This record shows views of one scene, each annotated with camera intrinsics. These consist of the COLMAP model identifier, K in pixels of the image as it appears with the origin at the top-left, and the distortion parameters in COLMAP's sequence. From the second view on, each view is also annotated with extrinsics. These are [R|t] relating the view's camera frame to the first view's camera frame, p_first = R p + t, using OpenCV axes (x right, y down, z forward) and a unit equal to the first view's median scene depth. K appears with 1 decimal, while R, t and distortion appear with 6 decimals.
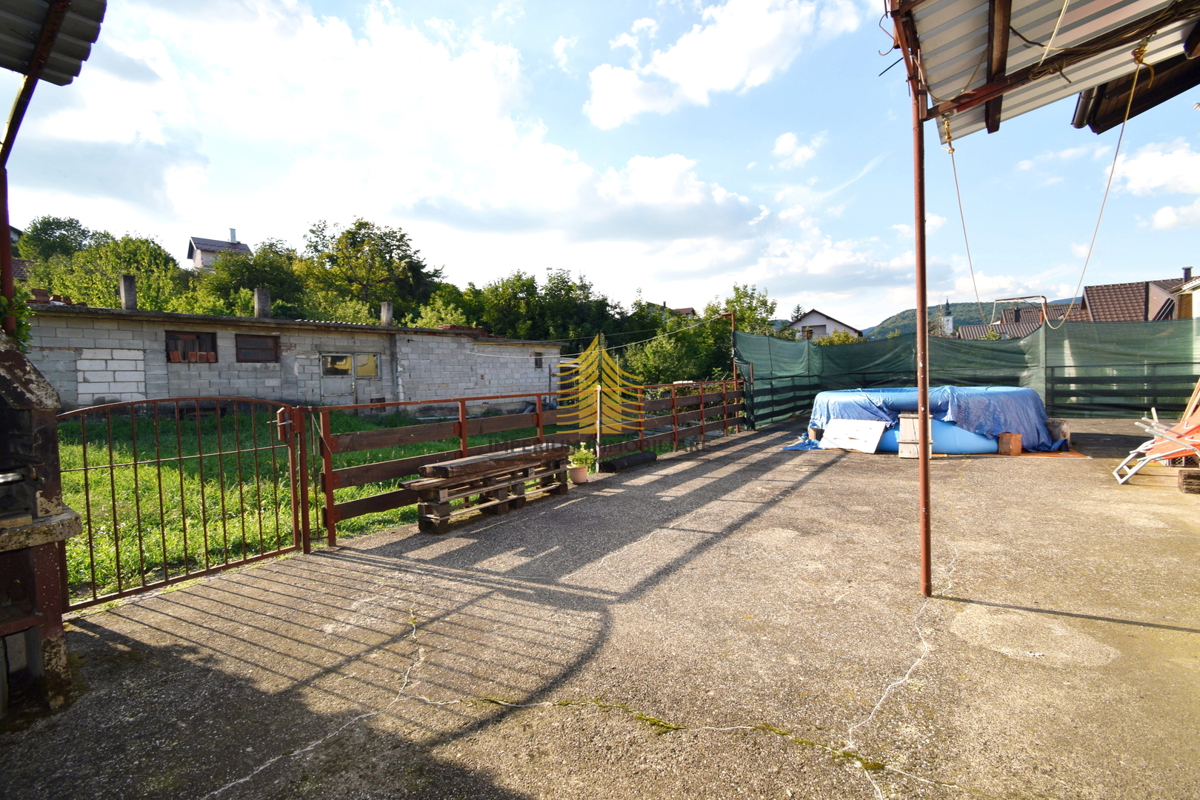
lens RADIAL K [[521.0, 0, 601.1], [0, 521.0, 396.9], [0, 0, 1]] dist [0.001159, -0.000618]
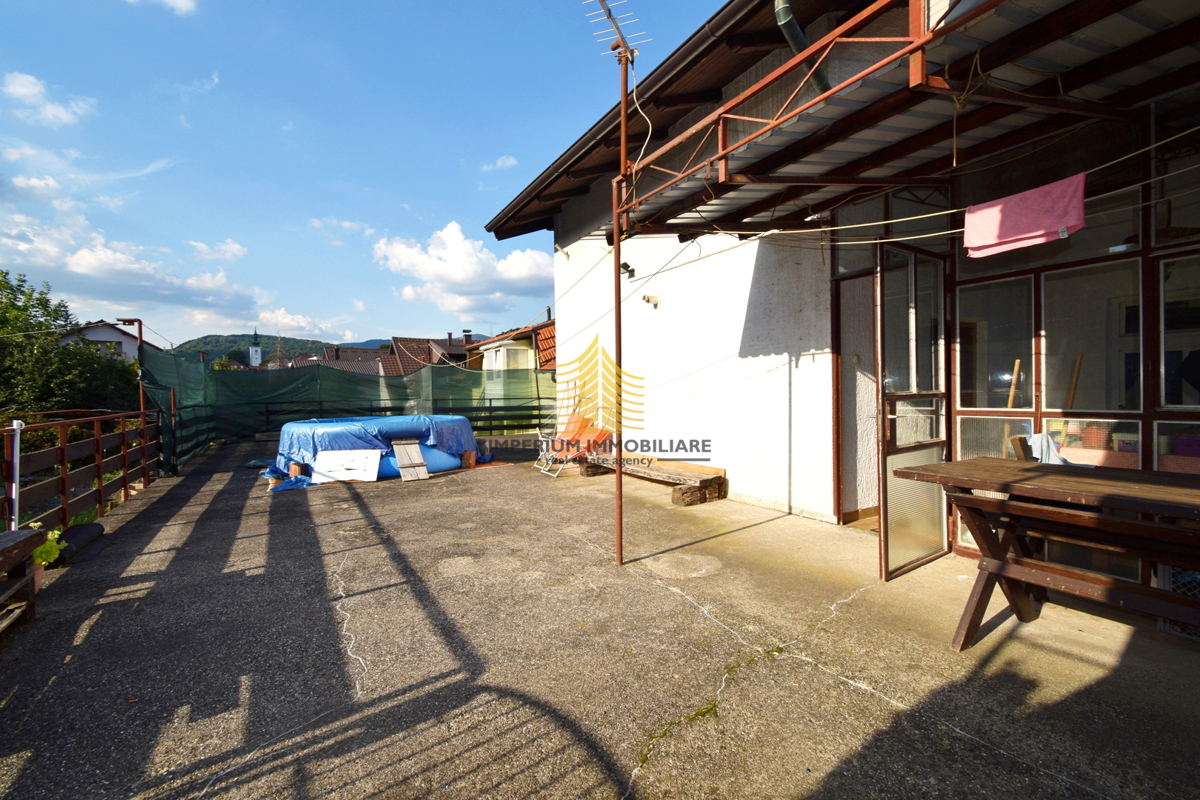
lens RADIAL K [[521.0, 0, 601.1], [0, 521.0, 396.9], [0, 0, 1]] dist [0.001159, -0.000618]
pose [[0.403906, 0.020675, 0.914567, -0.607455], [0.031905, 0.998818, -0.036670, -0.014884], [-0.914244, 0.043990, 0.402769, 0.420513]]
